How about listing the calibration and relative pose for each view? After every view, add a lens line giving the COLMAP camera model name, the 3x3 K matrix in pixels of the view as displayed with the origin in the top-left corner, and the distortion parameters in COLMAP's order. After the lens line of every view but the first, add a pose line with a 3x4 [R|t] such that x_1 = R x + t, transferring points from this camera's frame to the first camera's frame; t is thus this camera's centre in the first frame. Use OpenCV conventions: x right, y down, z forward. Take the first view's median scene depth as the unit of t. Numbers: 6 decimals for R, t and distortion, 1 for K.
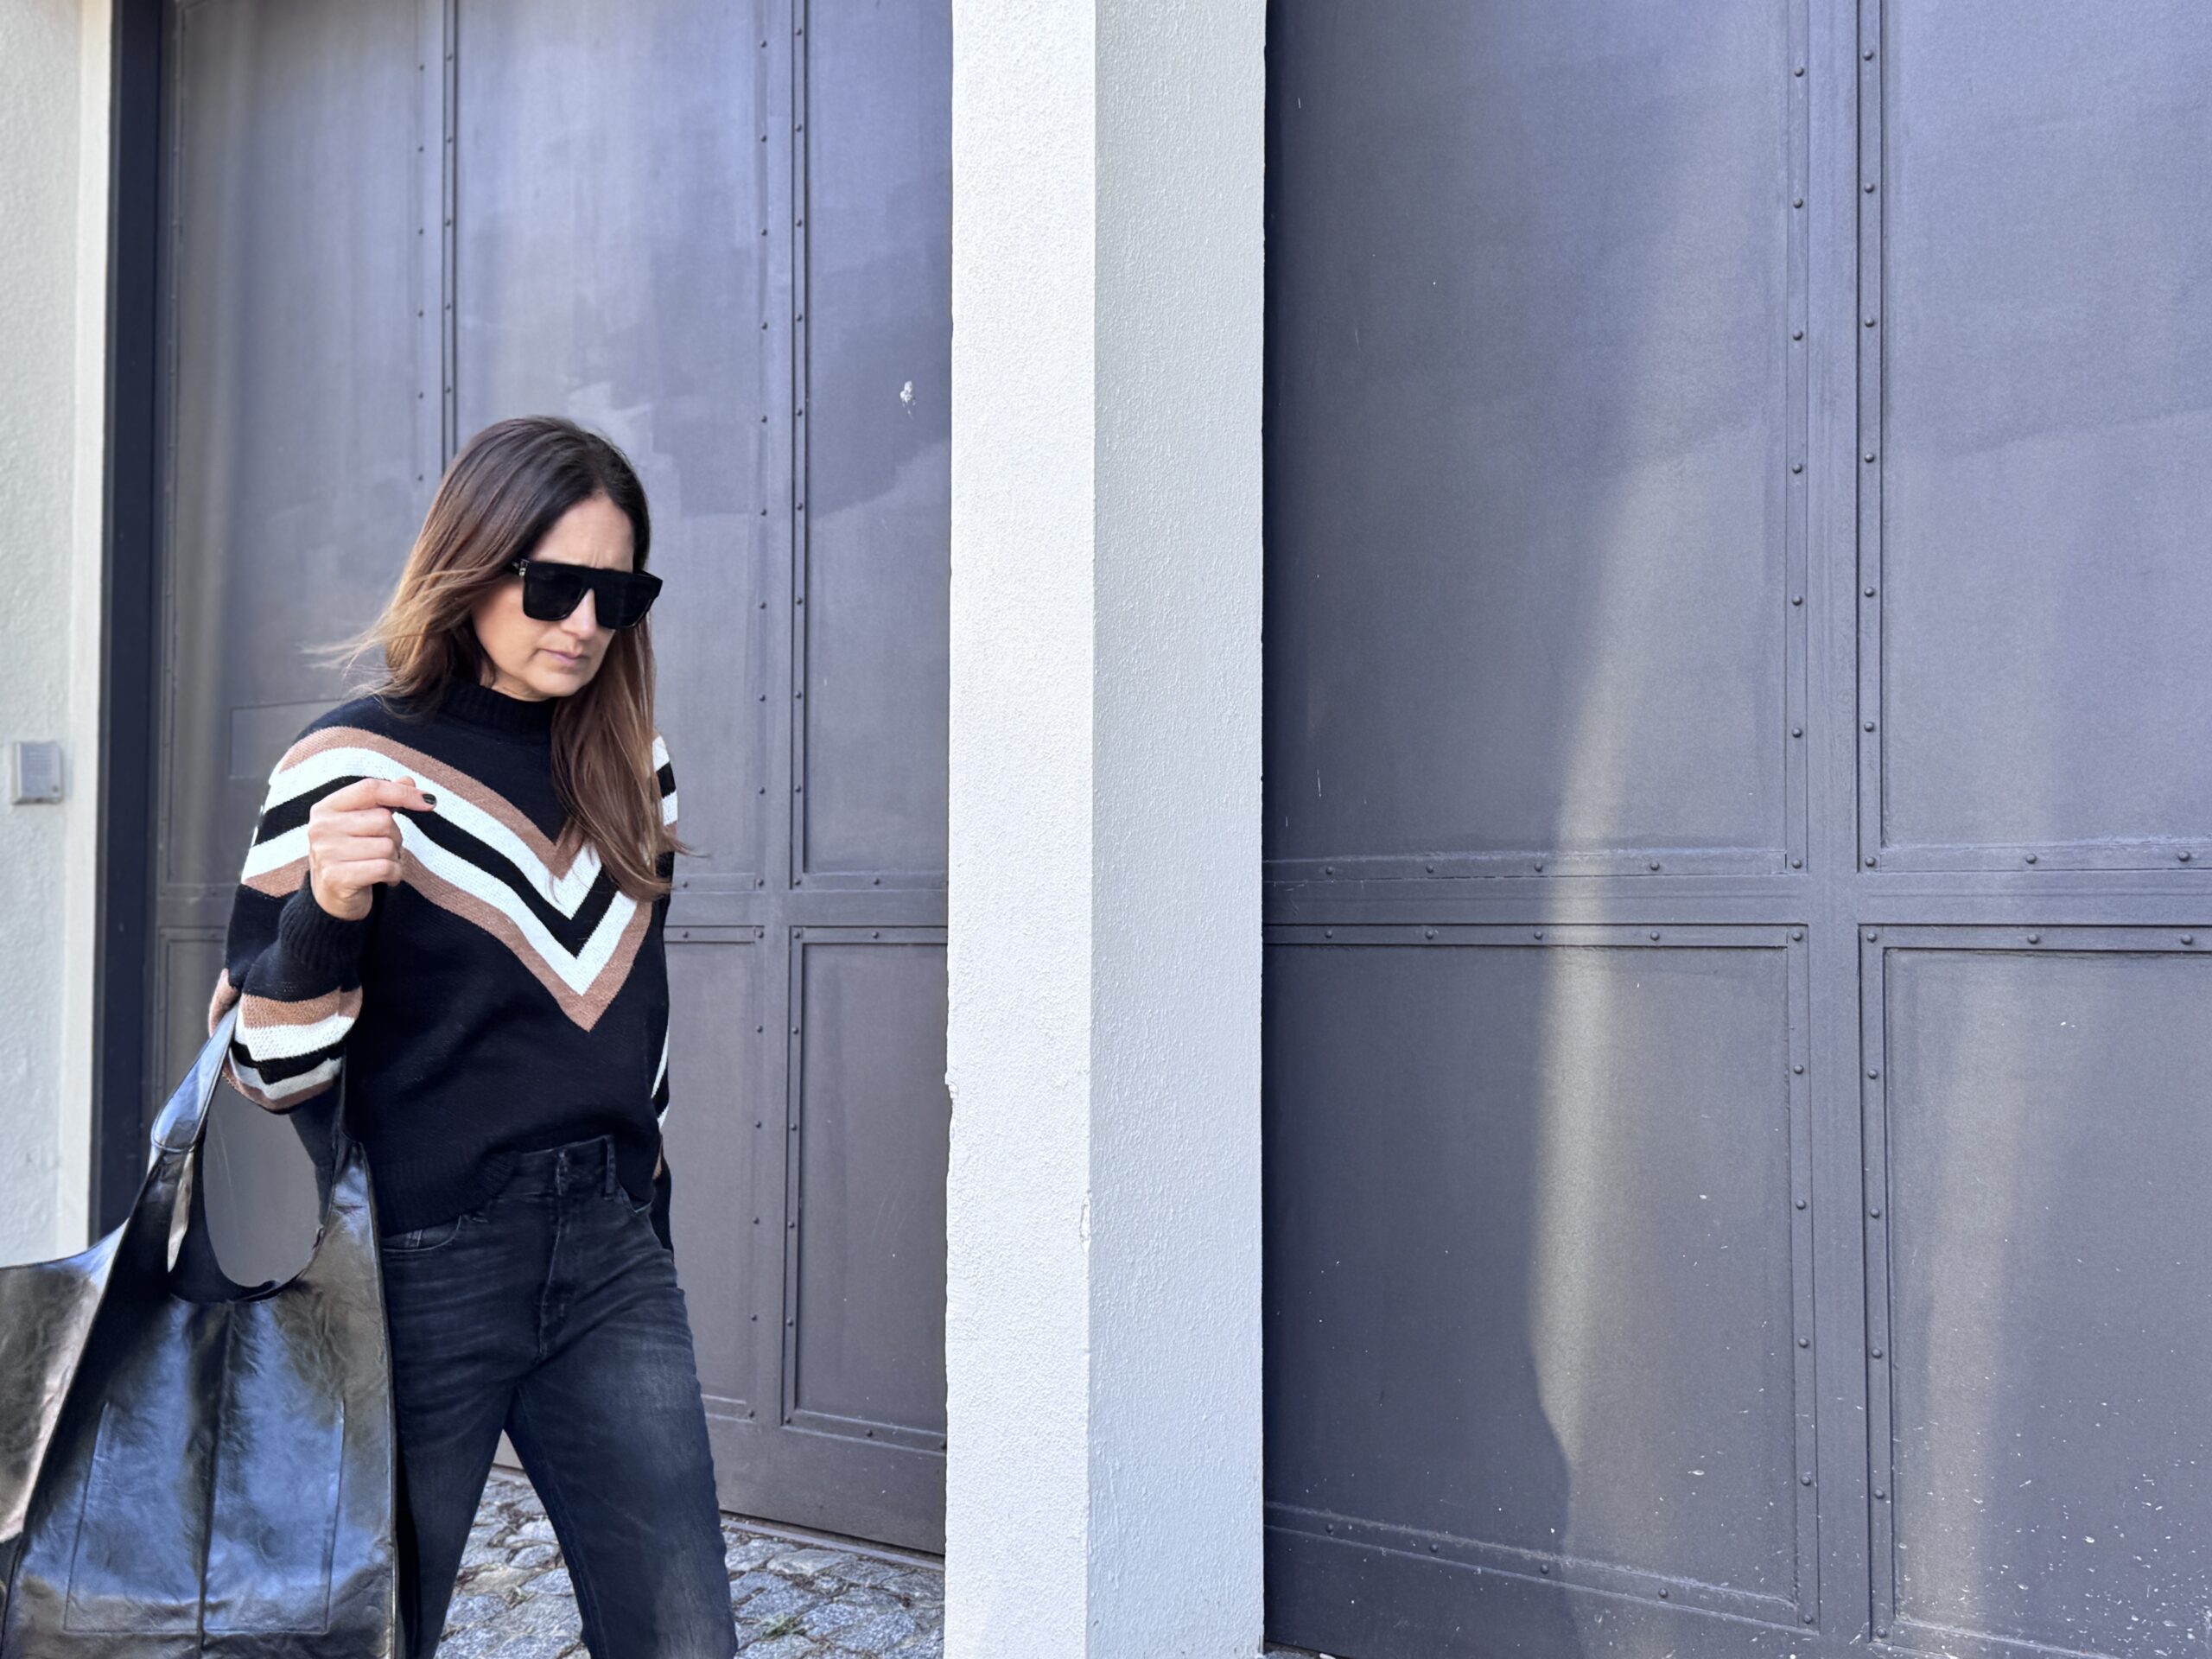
lens RADIAL K [[2528.9, 0, 1114.4], [0, 2528.9, 847.4], [0, 0, 1]] dist [0.227817, -0.582308]
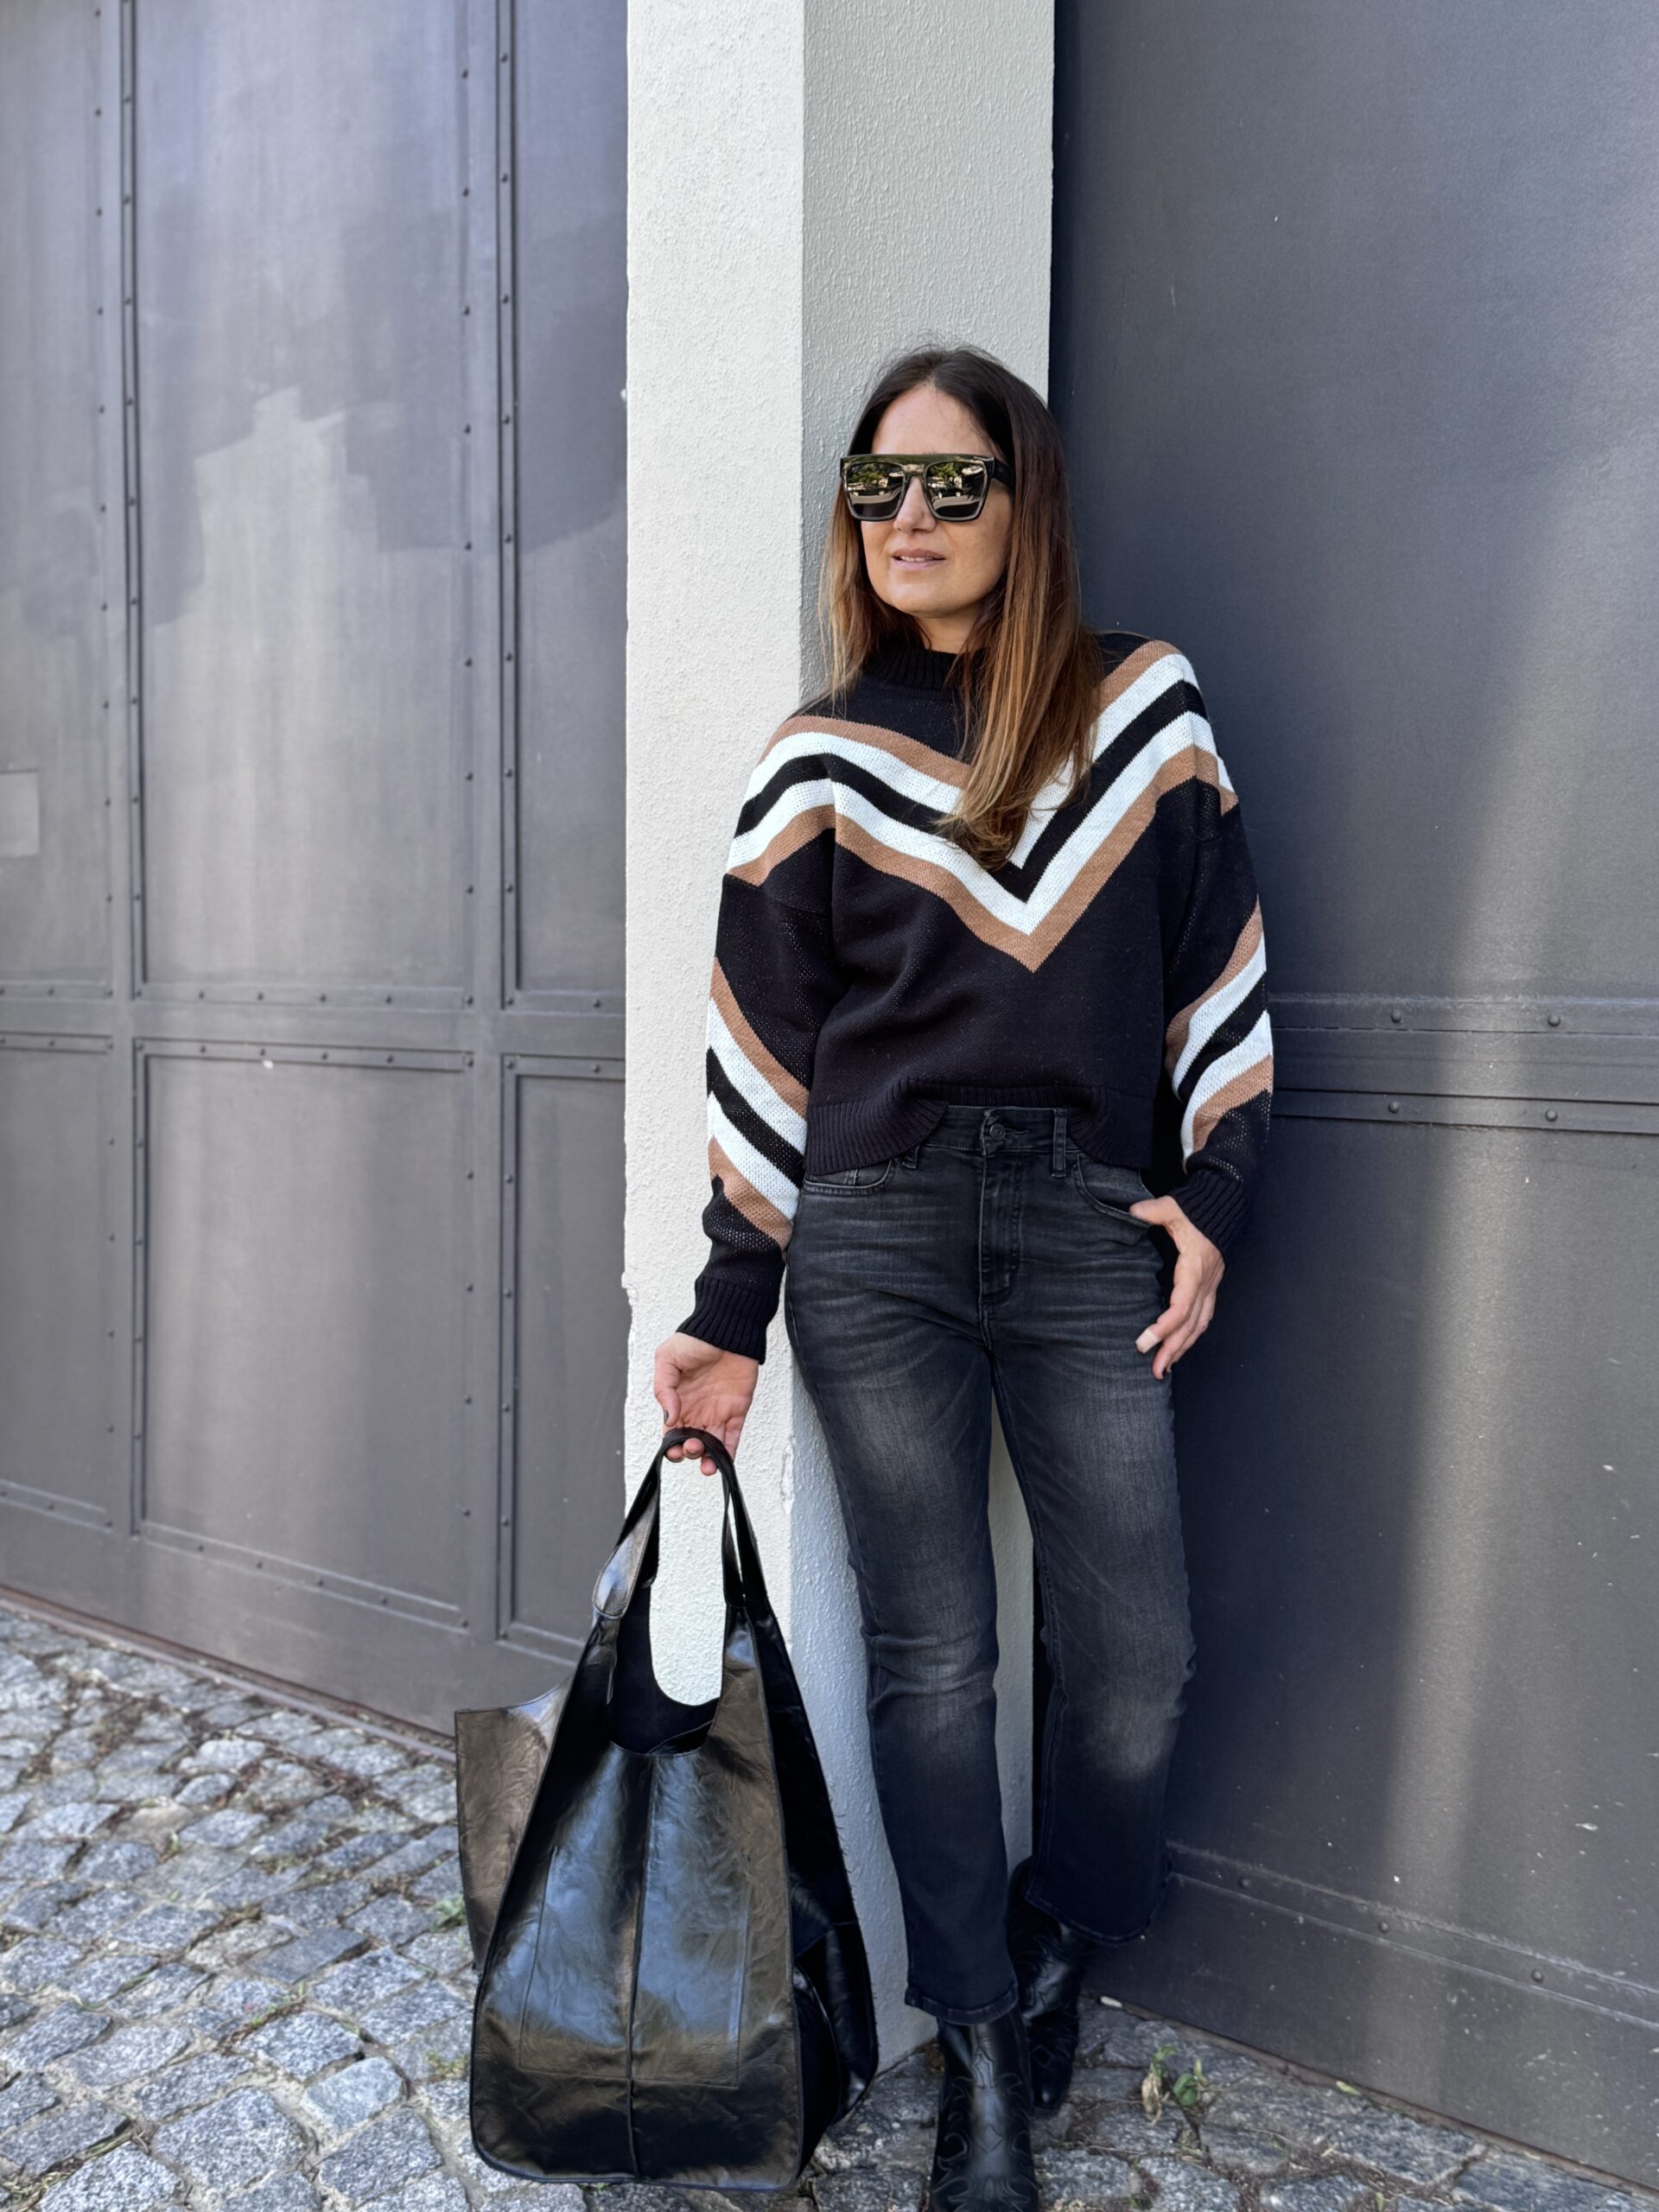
lens RADIAL K [[2528.9, 0, 819.0], [0, 2528.9, 1105.3], [0, 0, 1]] dist [0.227817, -0.582308]
pose [[0.996164, 0.008481, -0.087089, 0.053648], [-0.000995, 0.996326, 0.085638, -0.026016], [0.087495, -0.085223, 0.992513, 0.200968]]
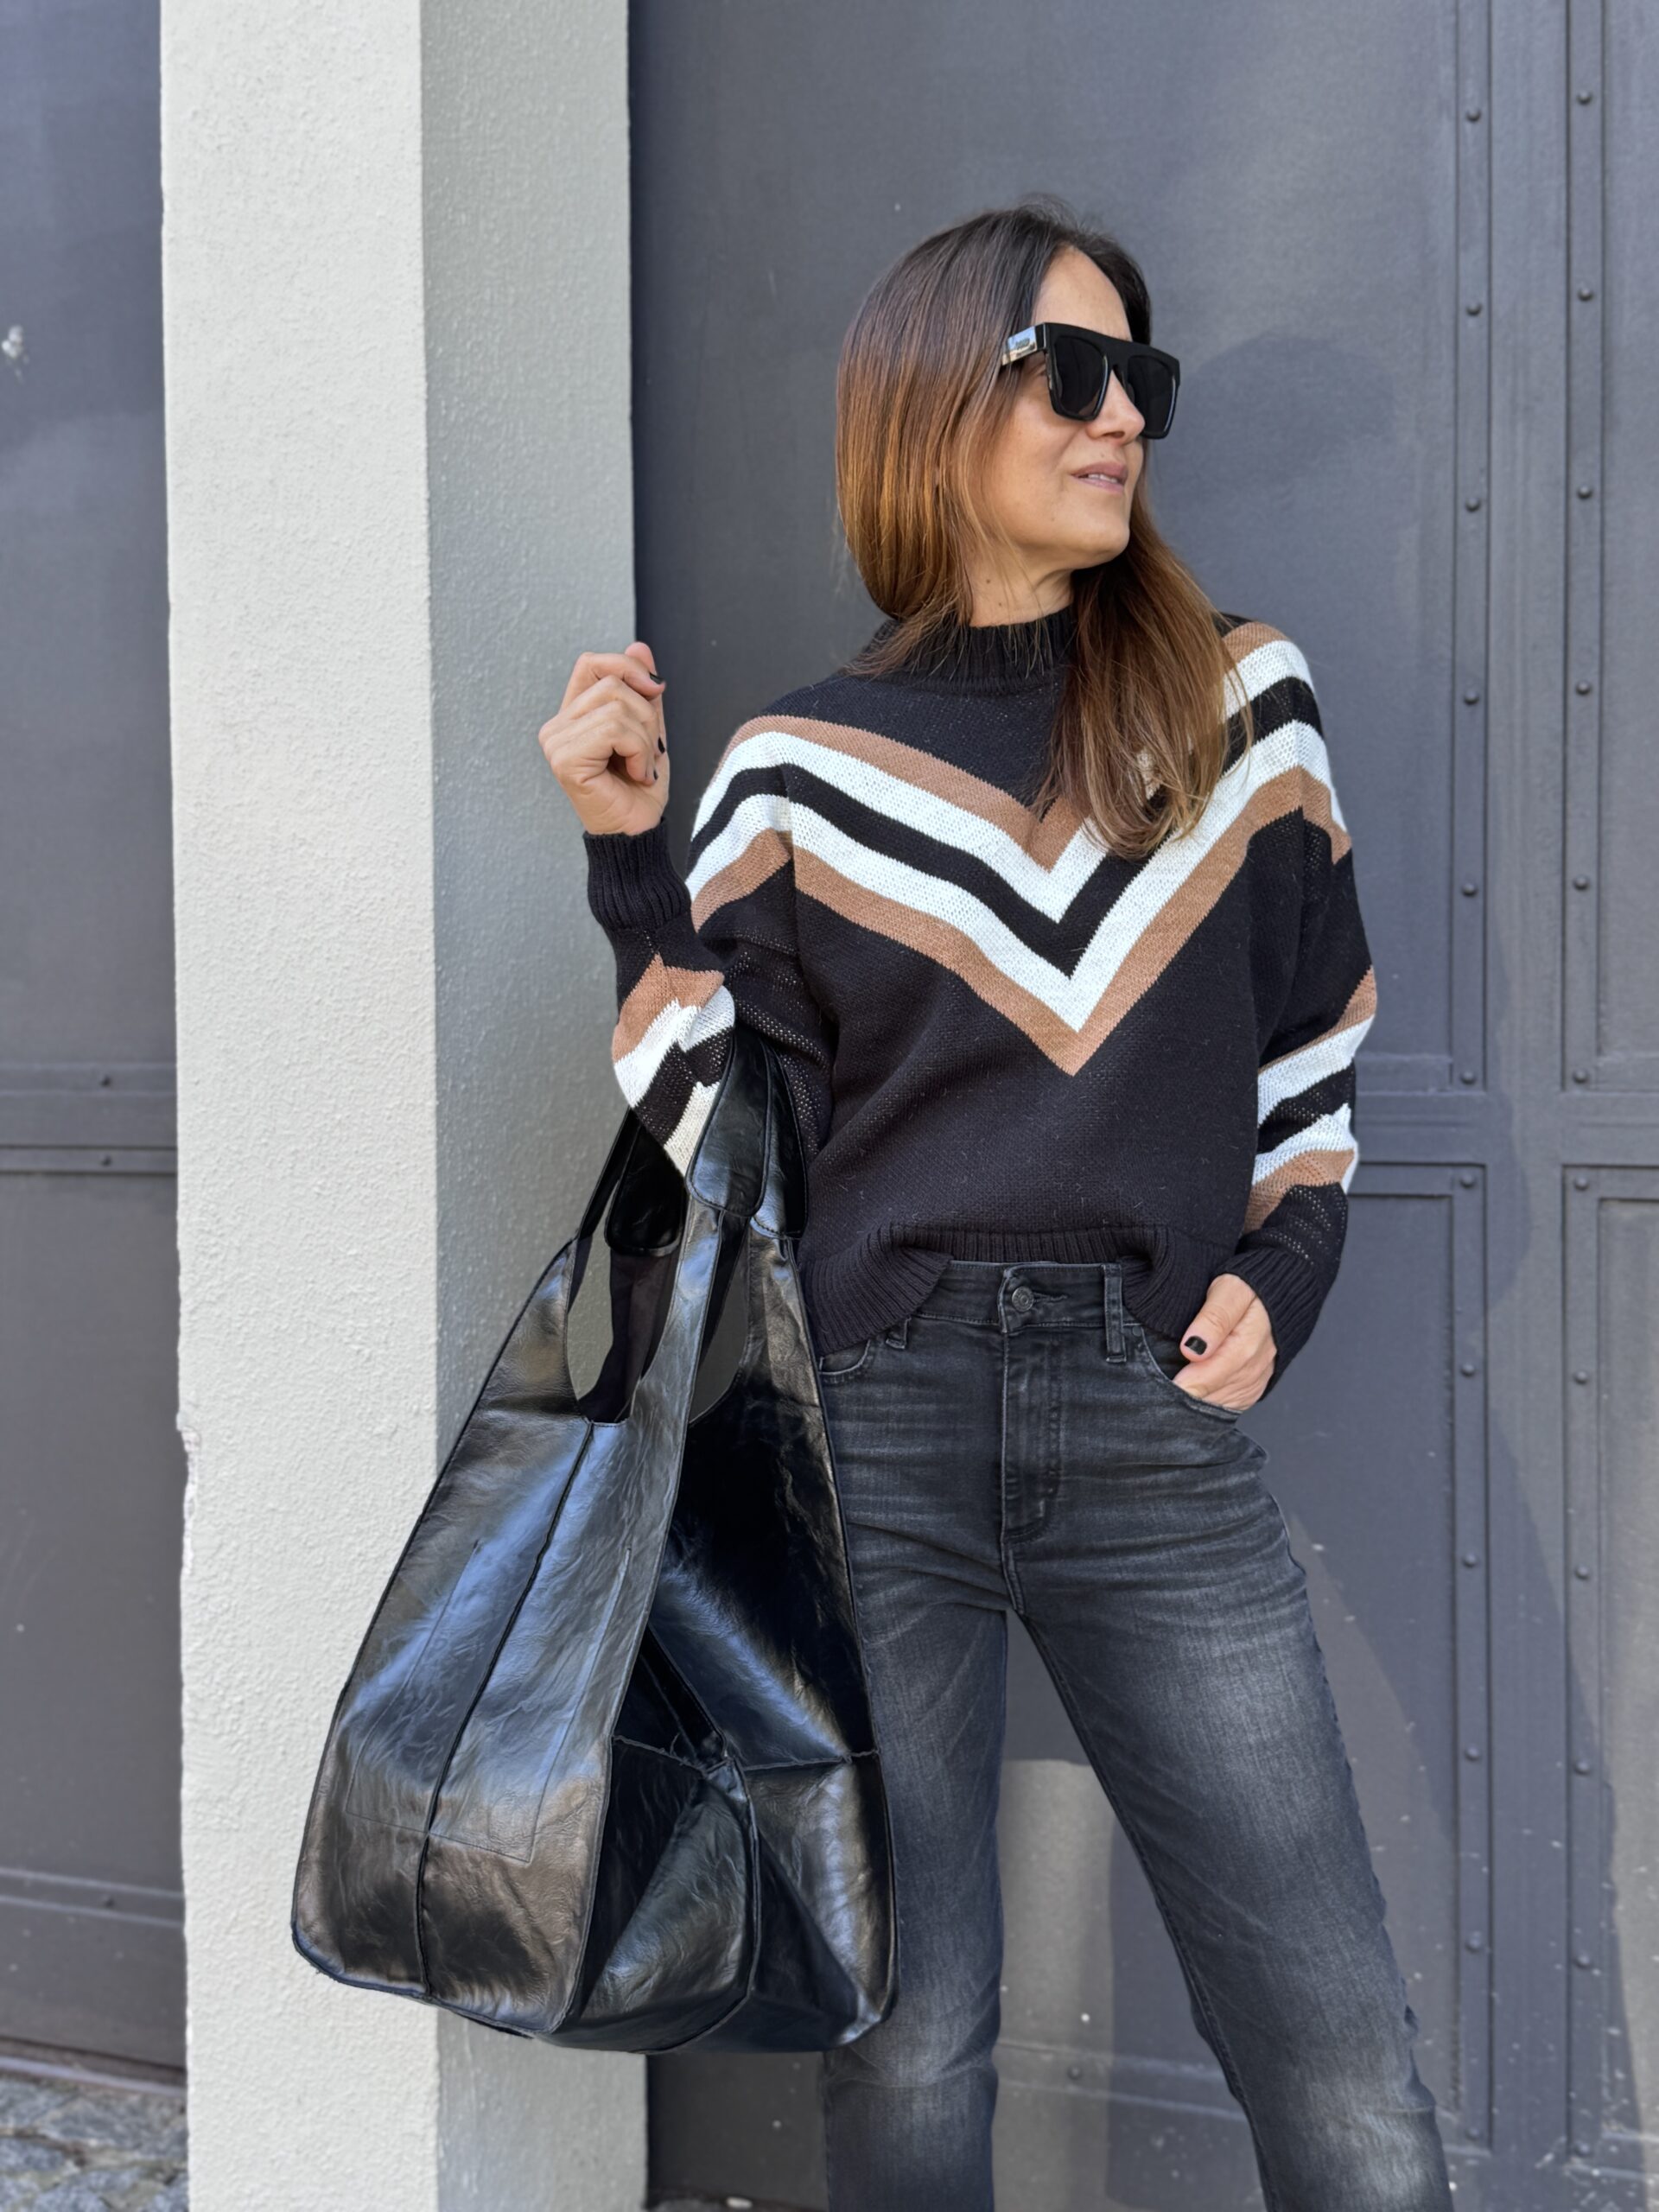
lens RADIAL K [[2528.9, 0, 819.0], [0, 2528.9, 1105.3], [0, 0, 1]] dist [0.227817, -0.582308]
pose [[0.956573, -0.016605, 0.291020, -0.085032], [-0.001114, 0.998161, 0.060615, -0.022474], [-0.291491, -0.058307, 0.954795, 0.304134]]
